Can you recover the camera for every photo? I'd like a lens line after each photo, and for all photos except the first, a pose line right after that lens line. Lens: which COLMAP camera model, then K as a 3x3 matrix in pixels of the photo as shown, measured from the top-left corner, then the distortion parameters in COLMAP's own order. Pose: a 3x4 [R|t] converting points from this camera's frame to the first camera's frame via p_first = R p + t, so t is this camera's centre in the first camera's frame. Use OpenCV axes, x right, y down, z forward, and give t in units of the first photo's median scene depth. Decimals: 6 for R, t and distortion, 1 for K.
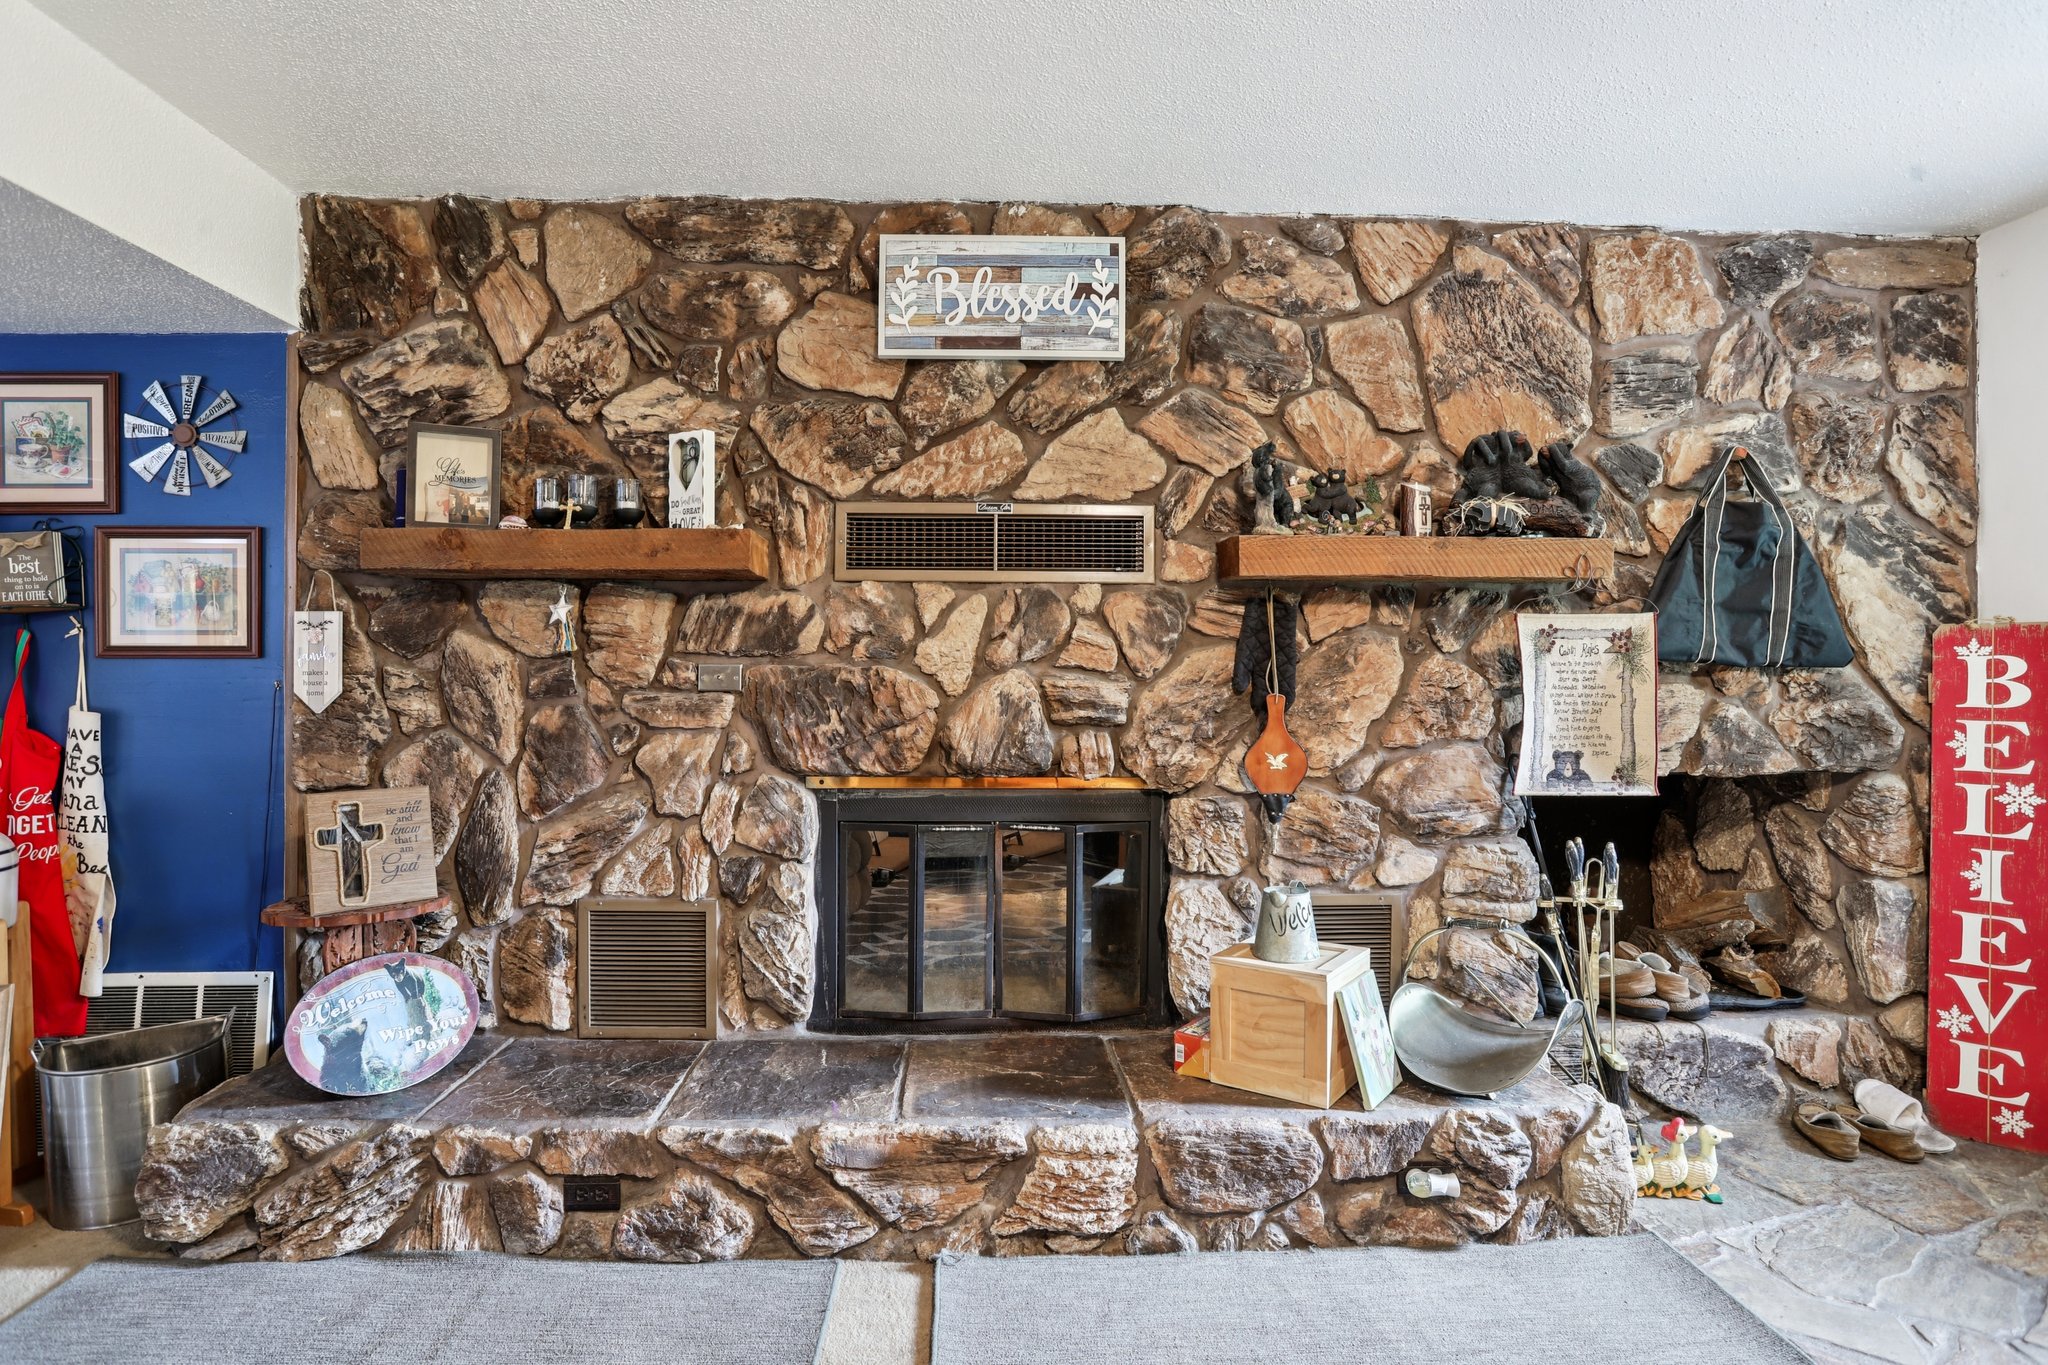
lens RADIAL K [[1043.1, 0, 1002.2], [0, 1043.1, 671.0], [0, 0, 1]] dist [-0.064941, 0.028226]
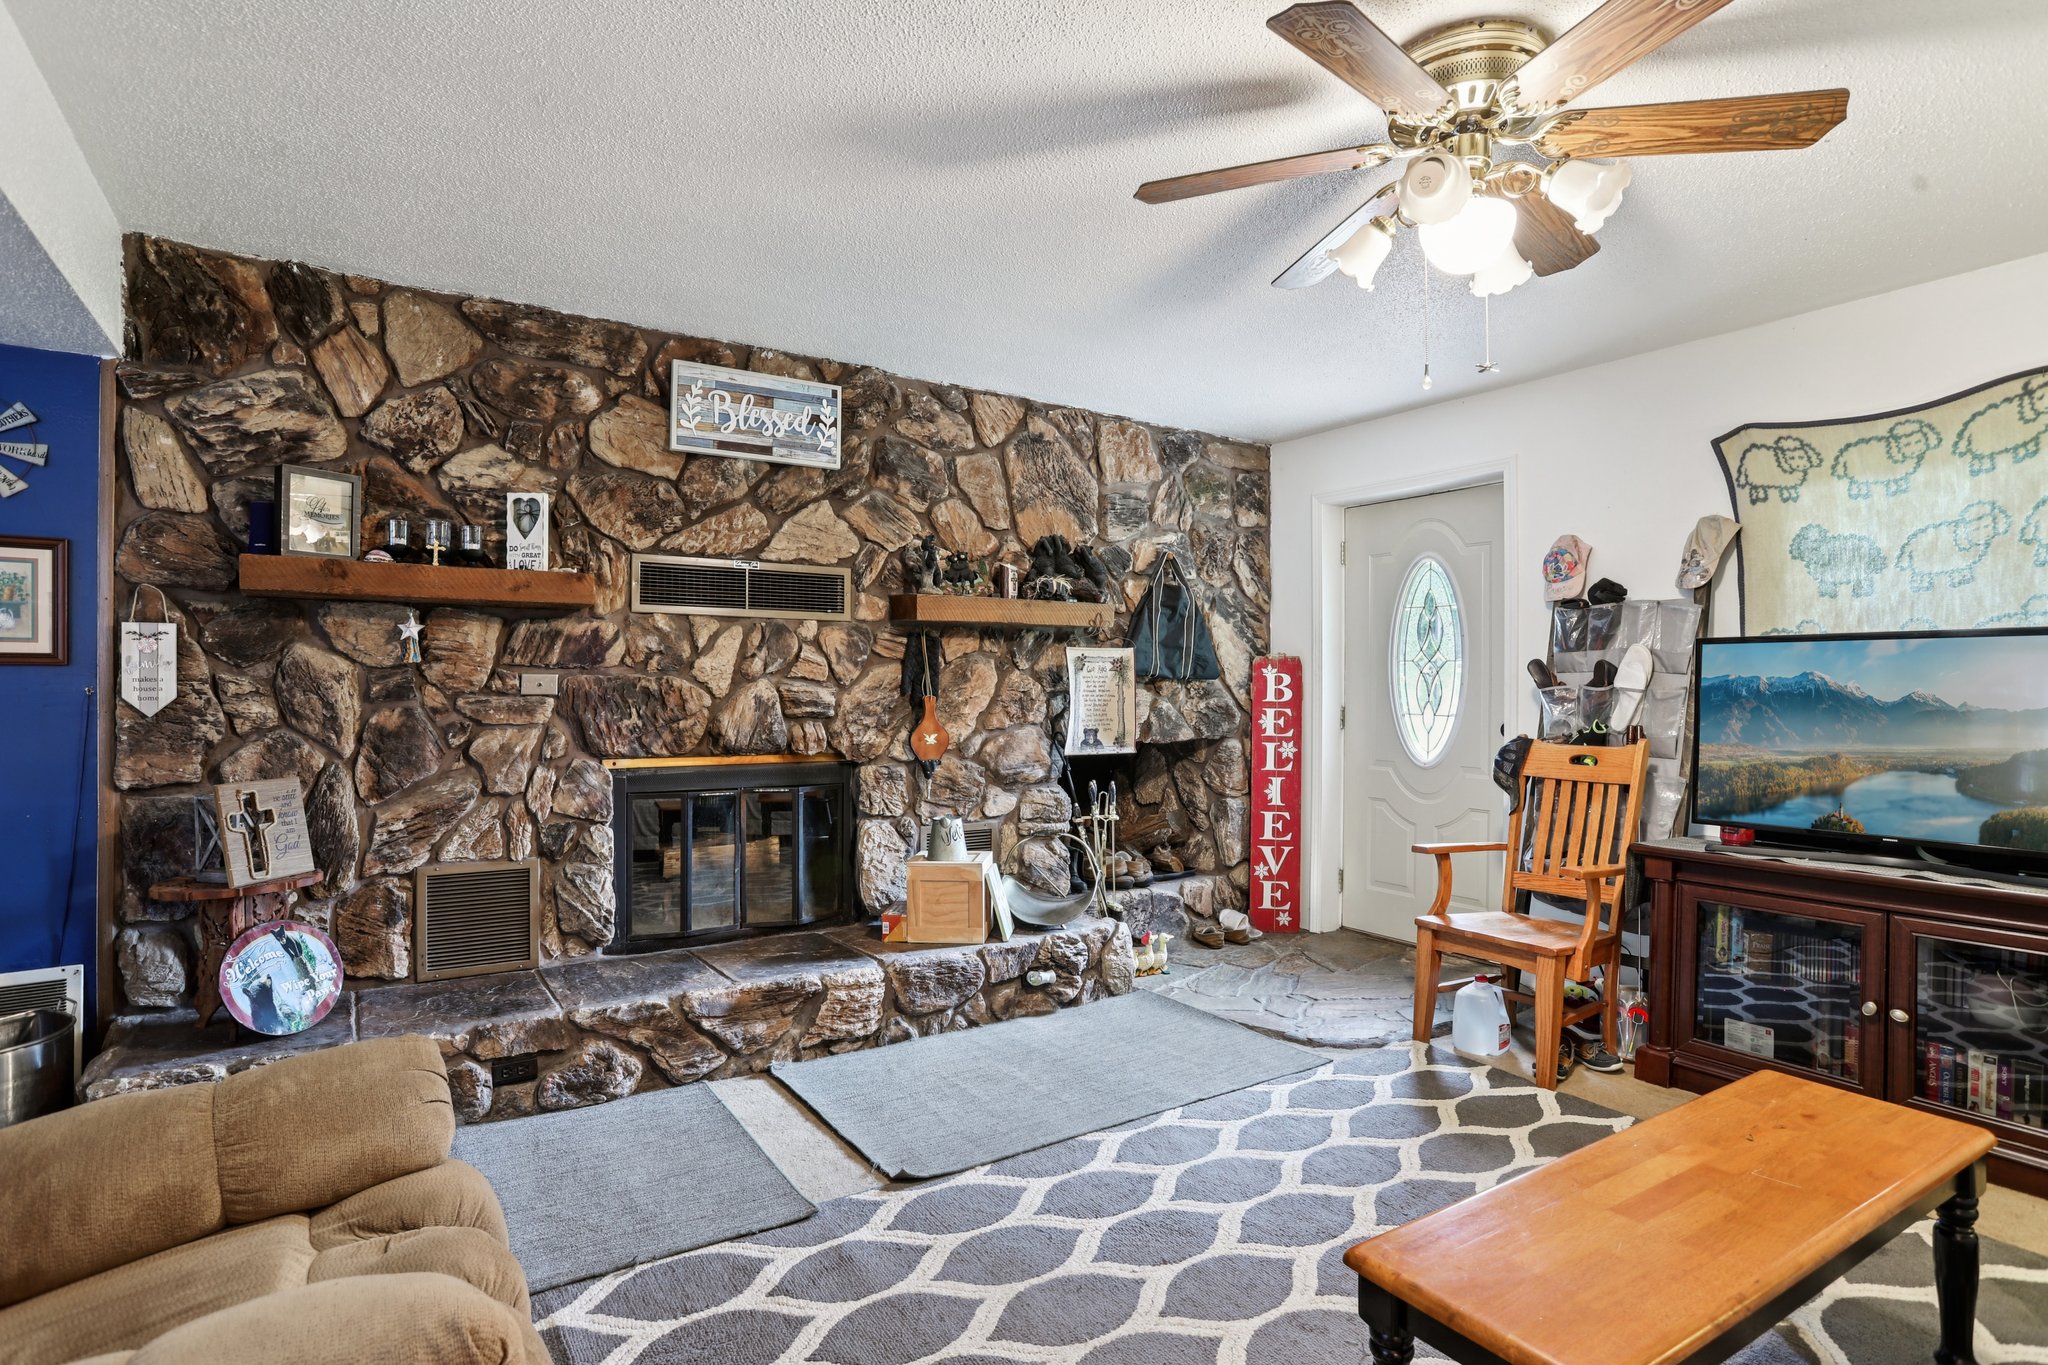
lens RADIAL K [[1043.1, 0, 1009.3], [0, 1043.1, 677.8], [0, 0, 1]] dist [-0.064941, 0.028226]
pose [[0.854364, 0.004518, 0.519655, -0.441234], [-0.004300, 0.999989, -0.001625, -0.002424], [-0.519656, -0.000846, 0.854375, -0.388911]]
